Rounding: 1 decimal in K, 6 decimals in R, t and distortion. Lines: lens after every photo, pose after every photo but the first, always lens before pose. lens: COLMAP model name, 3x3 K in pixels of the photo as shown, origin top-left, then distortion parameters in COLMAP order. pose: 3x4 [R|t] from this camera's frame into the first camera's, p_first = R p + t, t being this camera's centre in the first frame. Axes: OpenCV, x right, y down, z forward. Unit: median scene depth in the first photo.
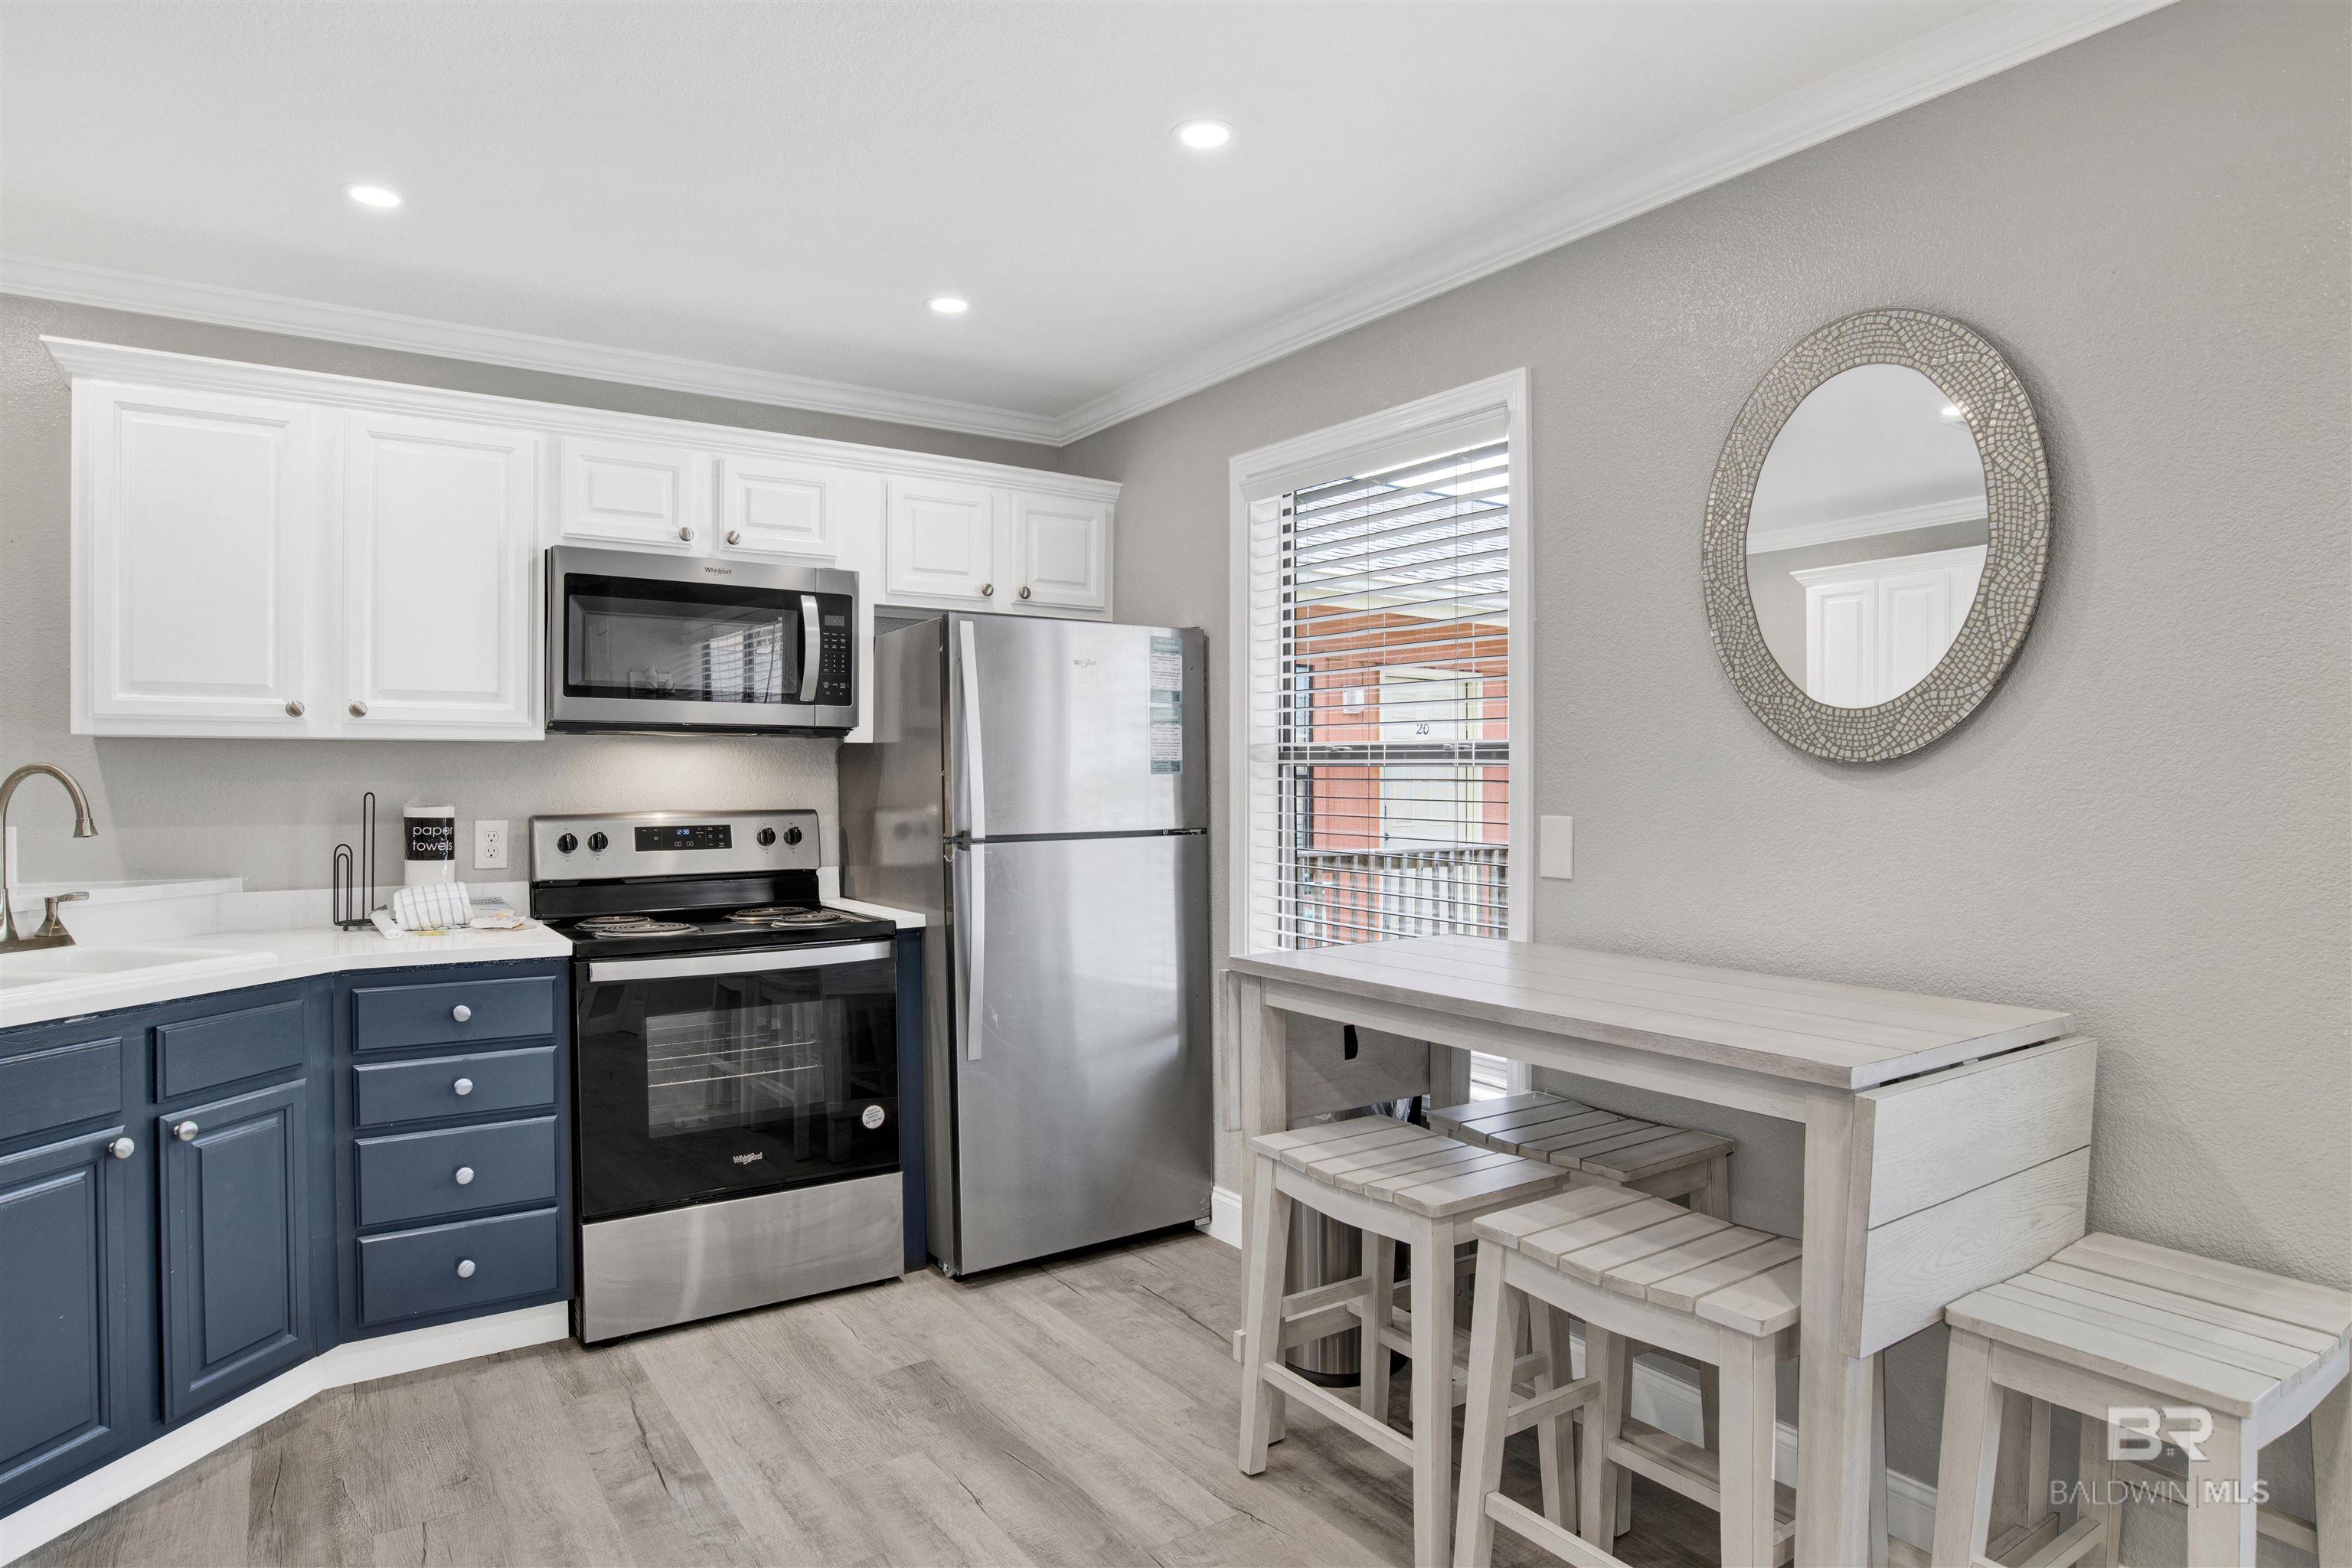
lens RADIAL K [[1352.6, 0, 1227.9], [0, 1352.6, 784.0], [0, 0, 1]] dist [-0.064706, 0.019867]
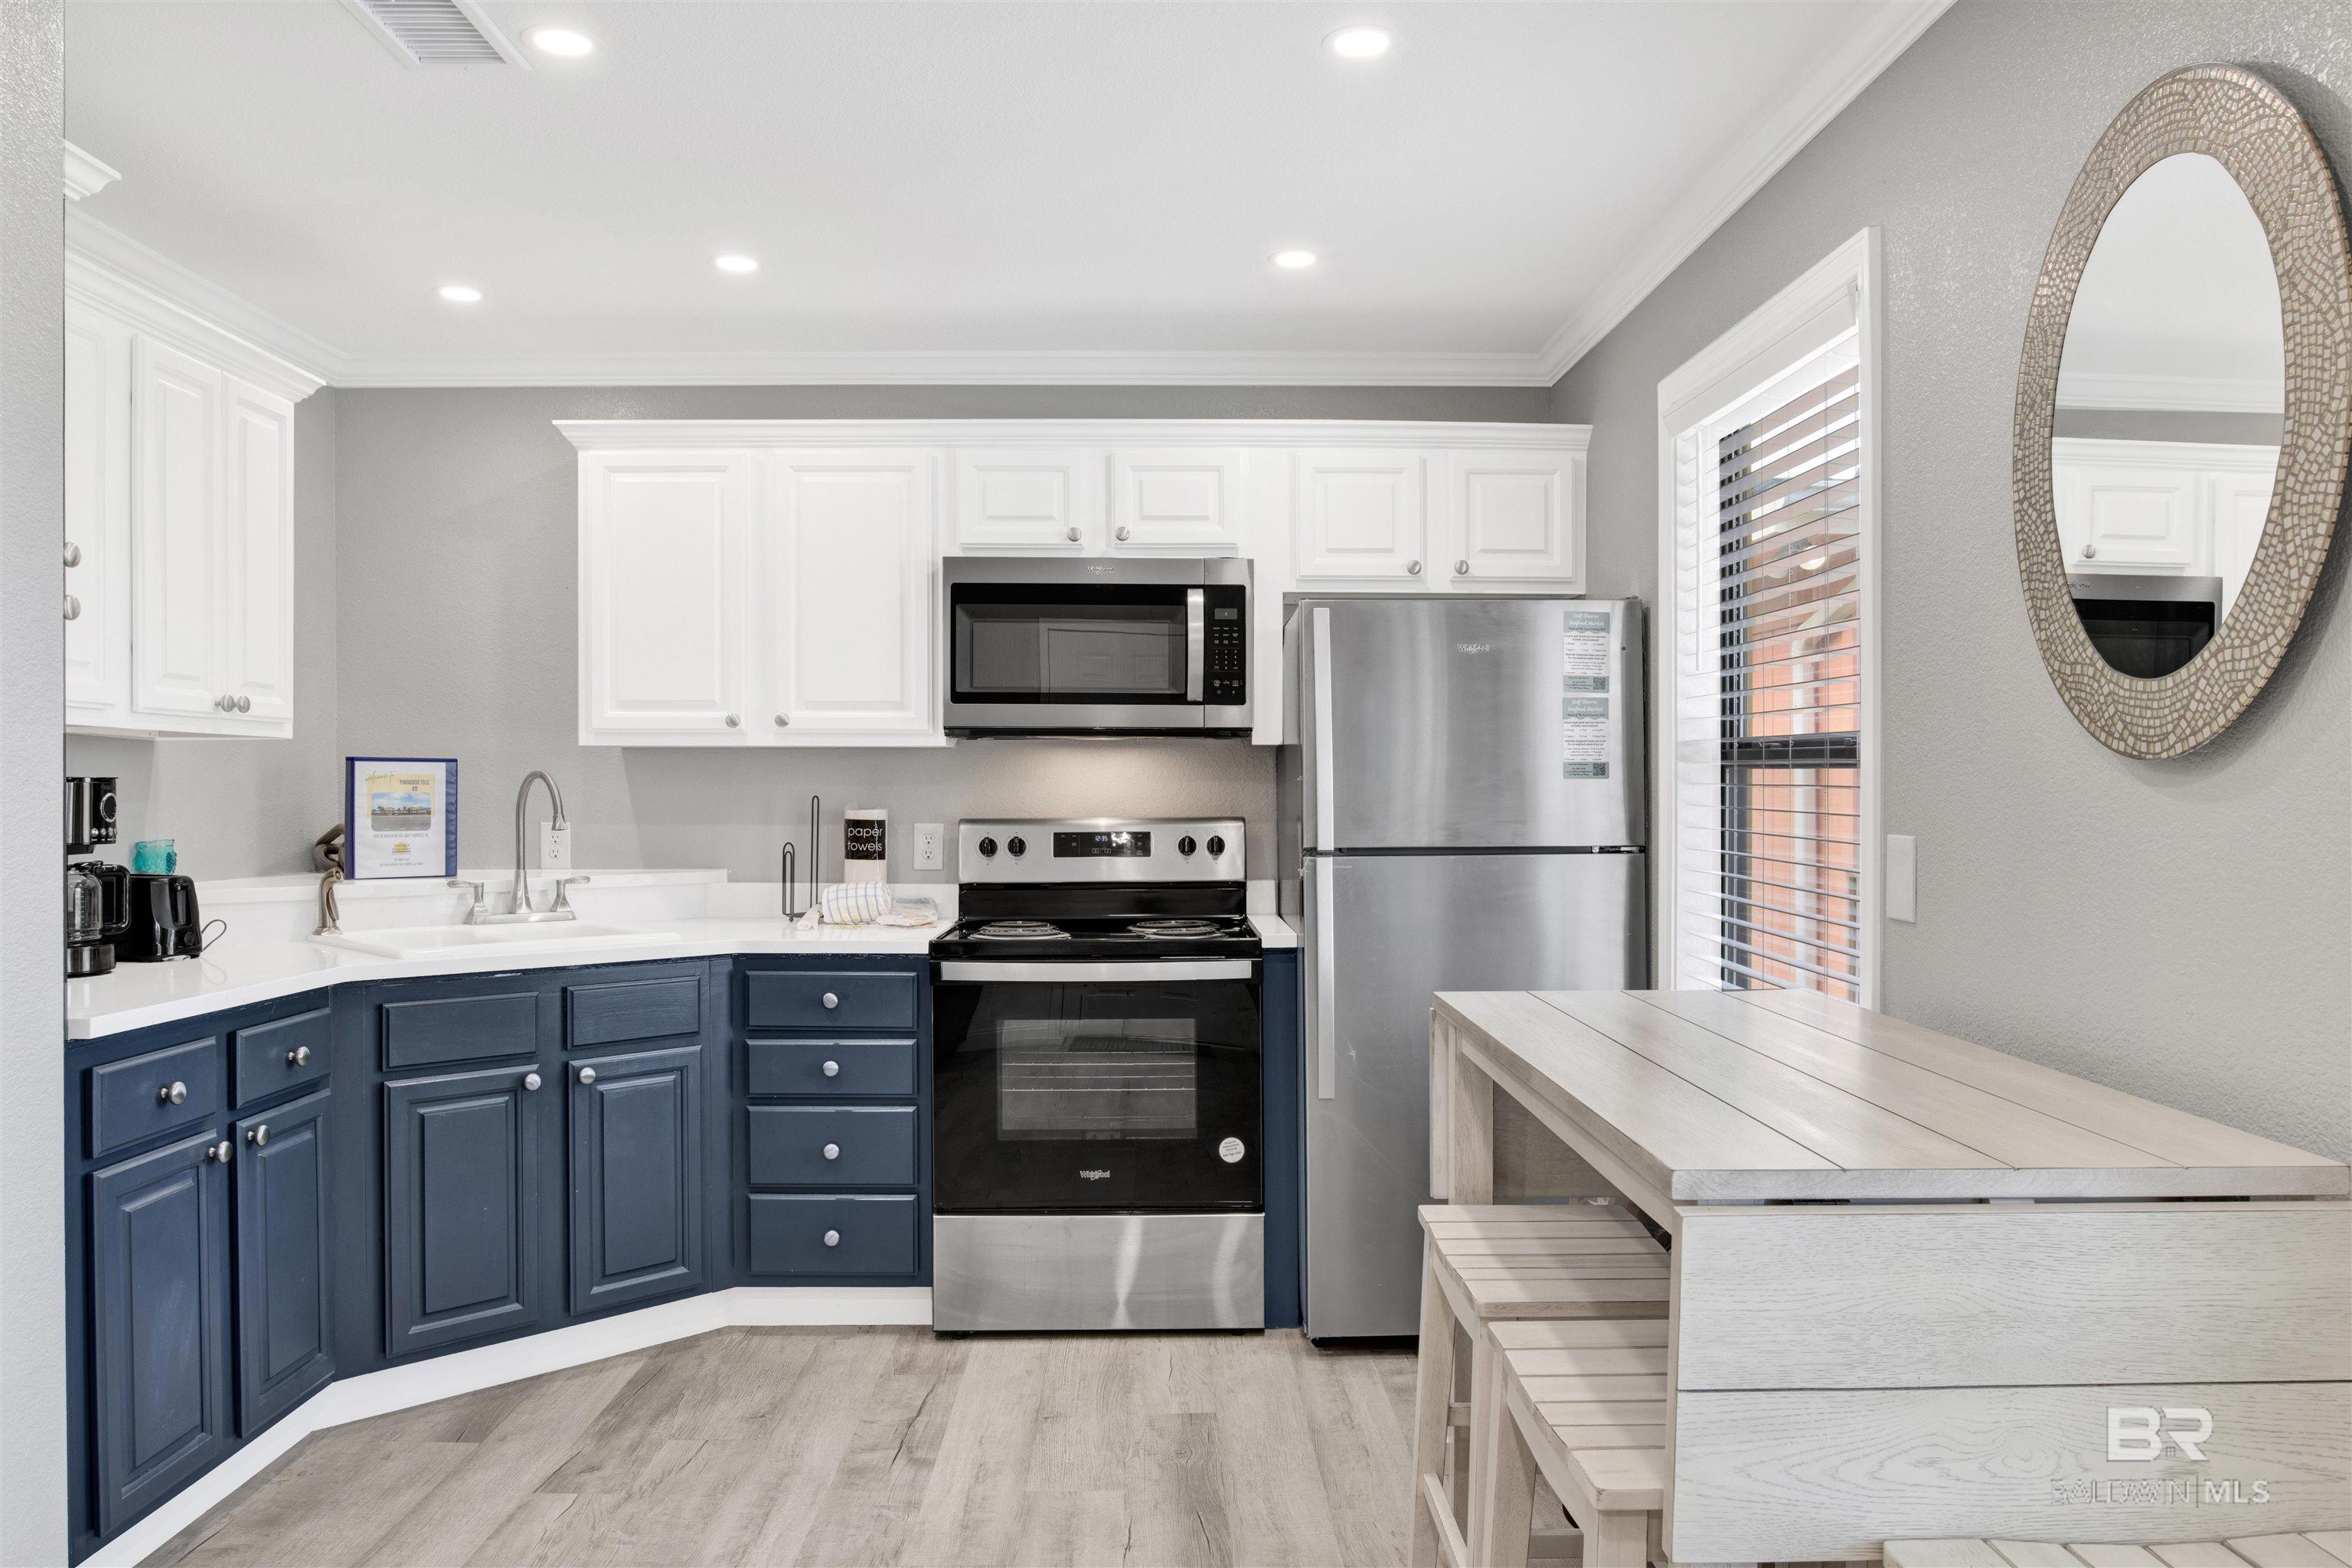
lens RADIAL K [[1659.0, 0, 1180.6], [0, 1659.0, 793.0], [0, 0, 1]] dist [-0.057852, 0.014823]
pose [[0.827289, 0.004446, -0.561758, 0.395264], [-0.004347, 0.999989, 0.001514, 0.000957], [0.561759, 0.001190, 0.827300, 0.042941]]
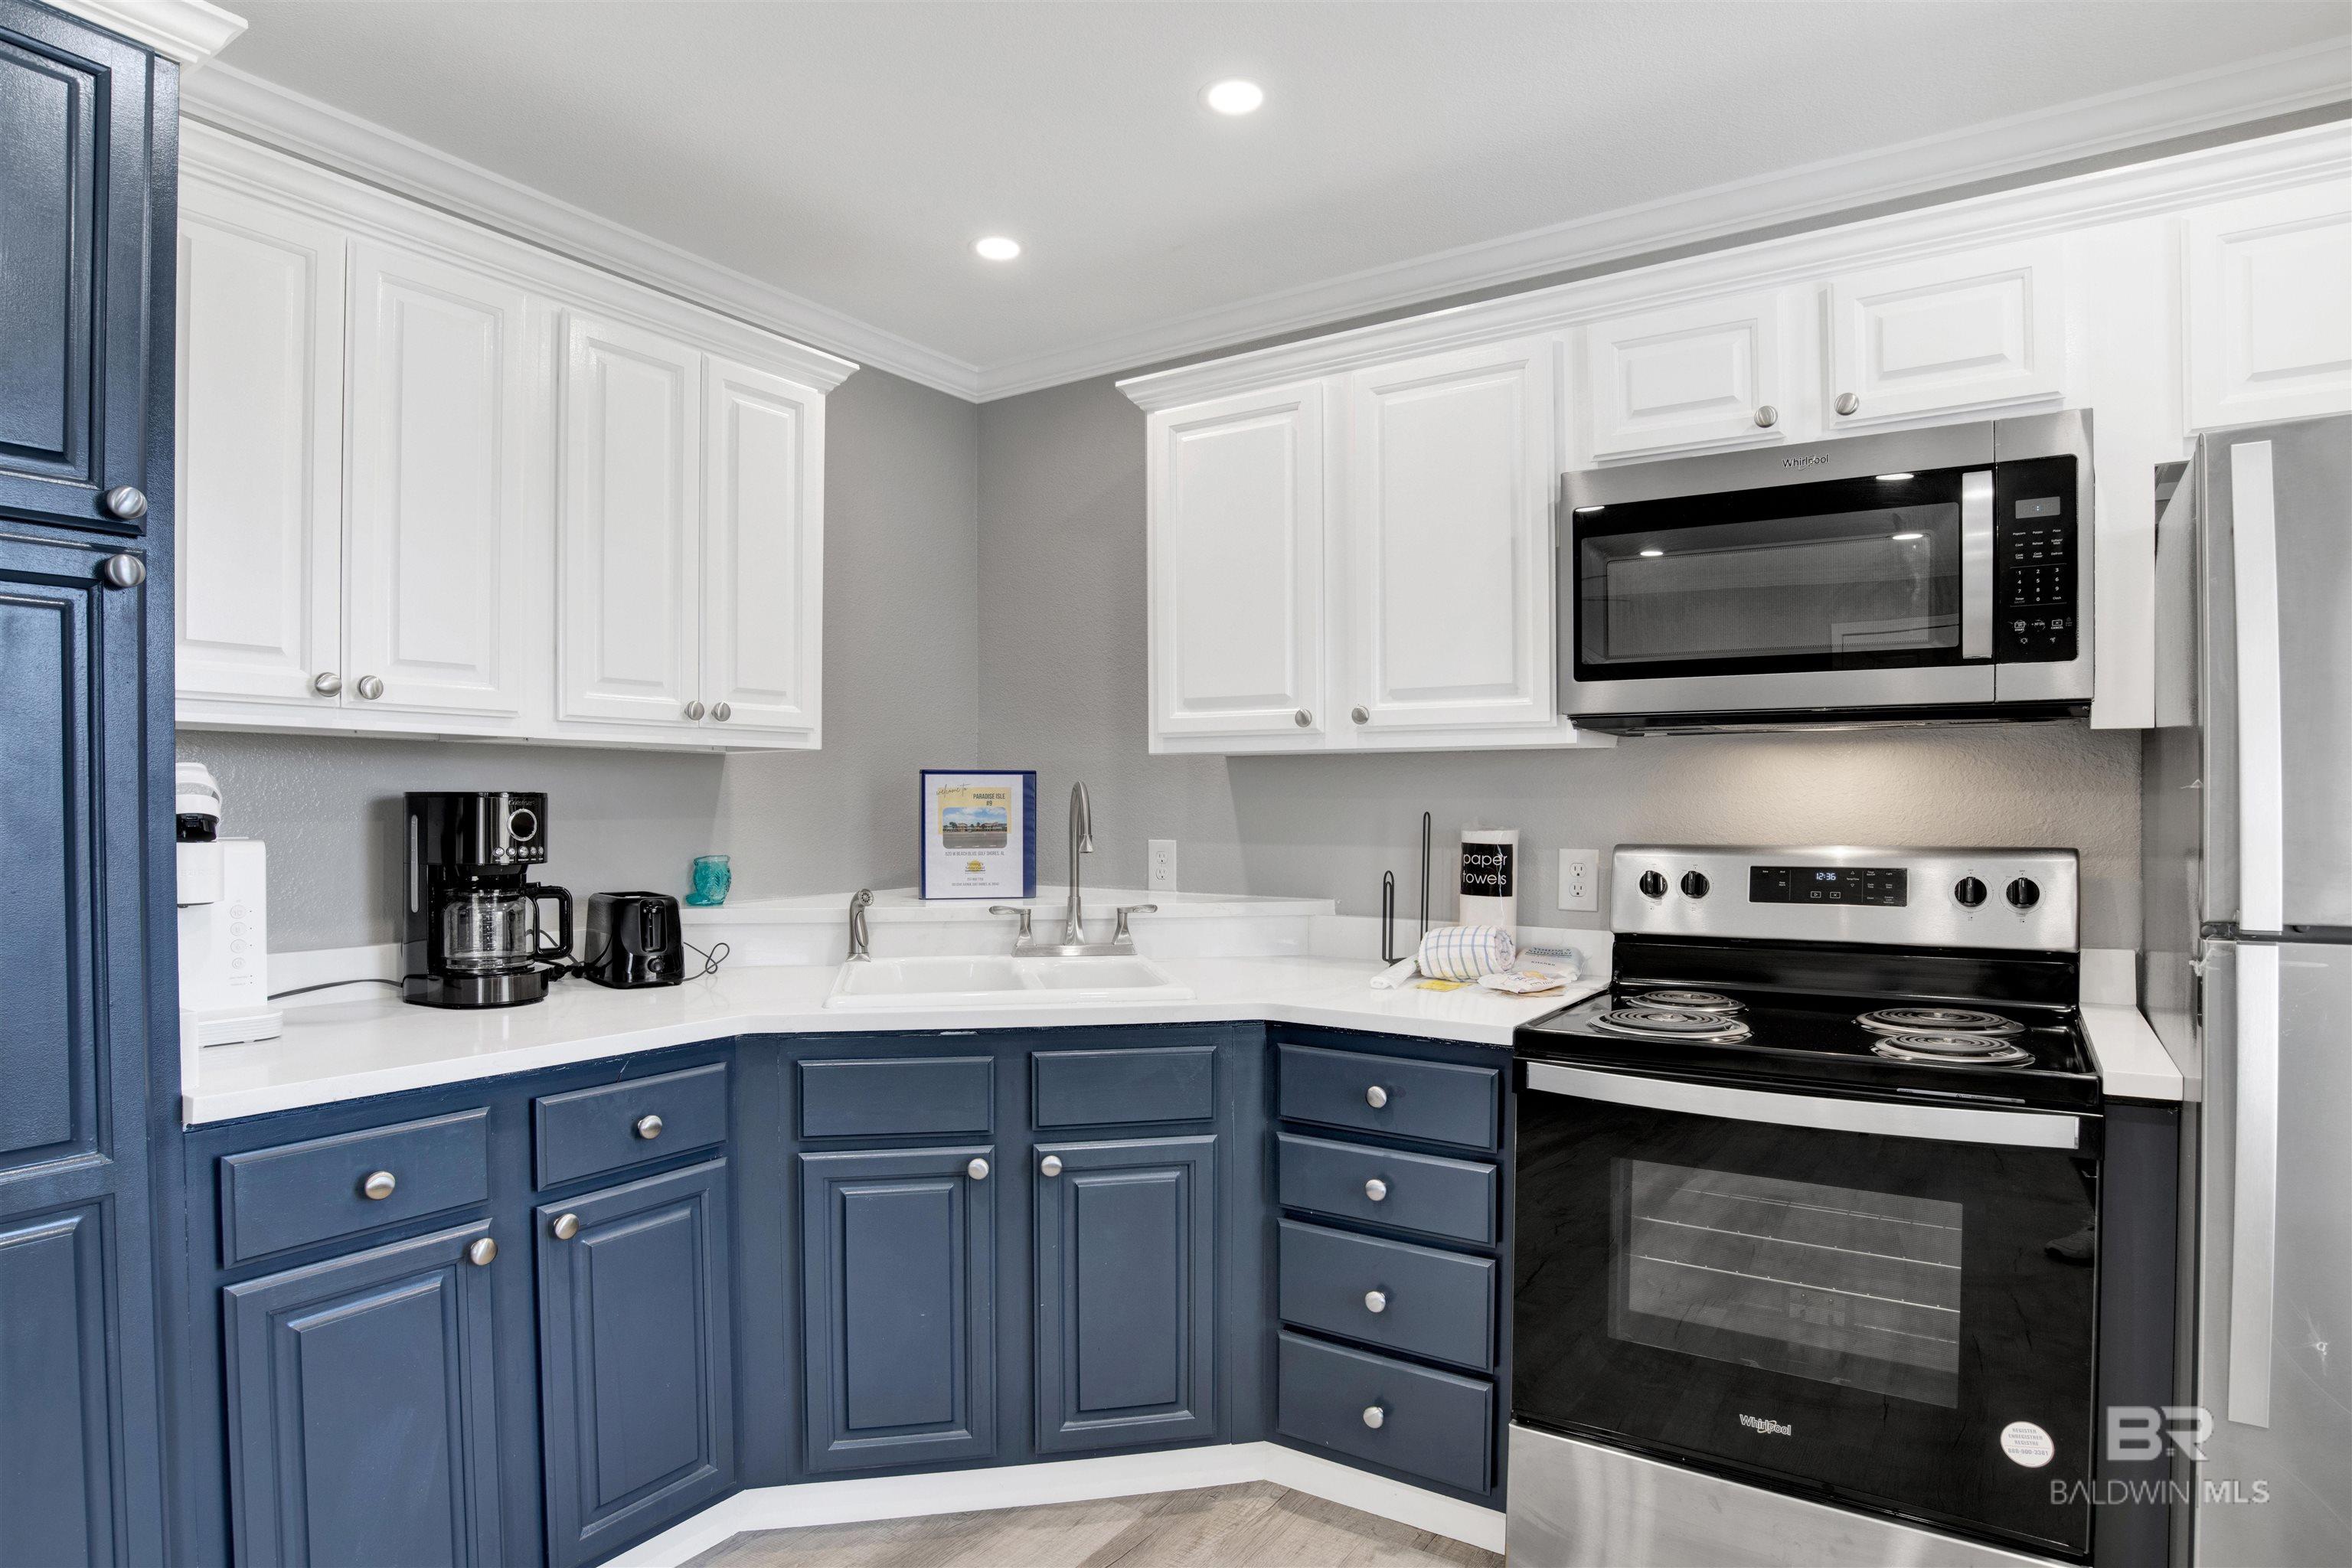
lens RADIAL K [[1254.2, 0, 1154.1], [0, 1254.2, 826.0], [0, 0, 1]] dist [-0.067328, 0.013458]
pose [[0.342752, 0.019985, -0.939213, 0.060408], [-0.003801, 0.999795, 0.019888, -0.000084], [0.939418, -0.003247, 0.342757, 0.597445]]
